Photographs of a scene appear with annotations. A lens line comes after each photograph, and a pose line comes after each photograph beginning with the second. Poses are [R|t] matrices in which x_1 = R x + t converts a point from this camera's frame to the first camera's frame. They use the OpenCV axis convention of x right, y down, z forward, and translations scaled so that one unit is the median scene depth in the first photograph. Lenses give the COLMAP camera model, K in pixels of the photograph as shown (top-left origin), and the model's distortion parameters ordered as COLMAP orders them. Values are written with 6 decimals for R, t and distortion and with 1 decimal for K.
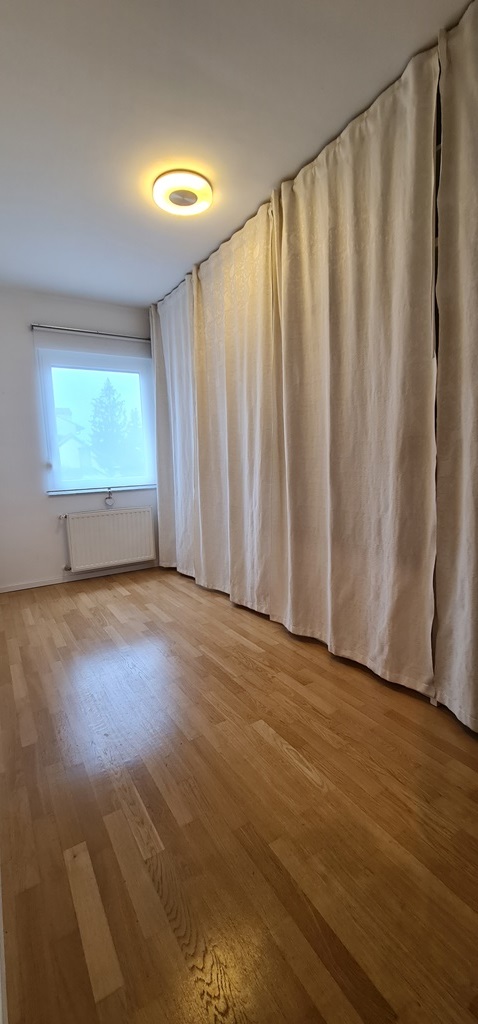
lens RADIAL K [[414.0, 0, 239.0], [0, 414.0, 512.0], [0, 0, 1]] dist [-0.003102, 0.000094]
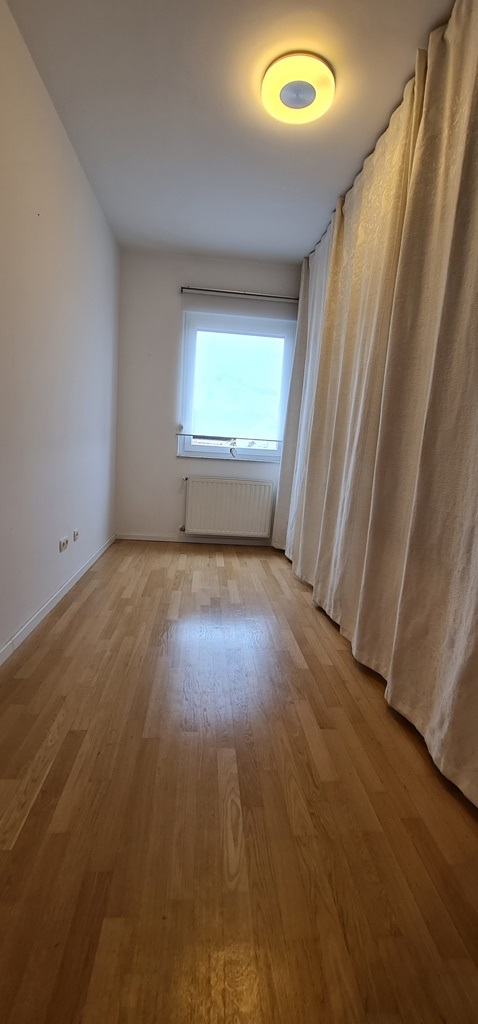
lens RADIAL K [[414.0, 0, 239.0], [0, 414.0, 512.0], [0, 0, 1]] dist [-0.003102, 0.000094]
pose [[0.887456, 0.170160, -0.428330, 0.208076], [-0.156468, 0.985389, 0.067274, 0.005043], [0.433519, 0.007317, 0.901115, 0.193684]]
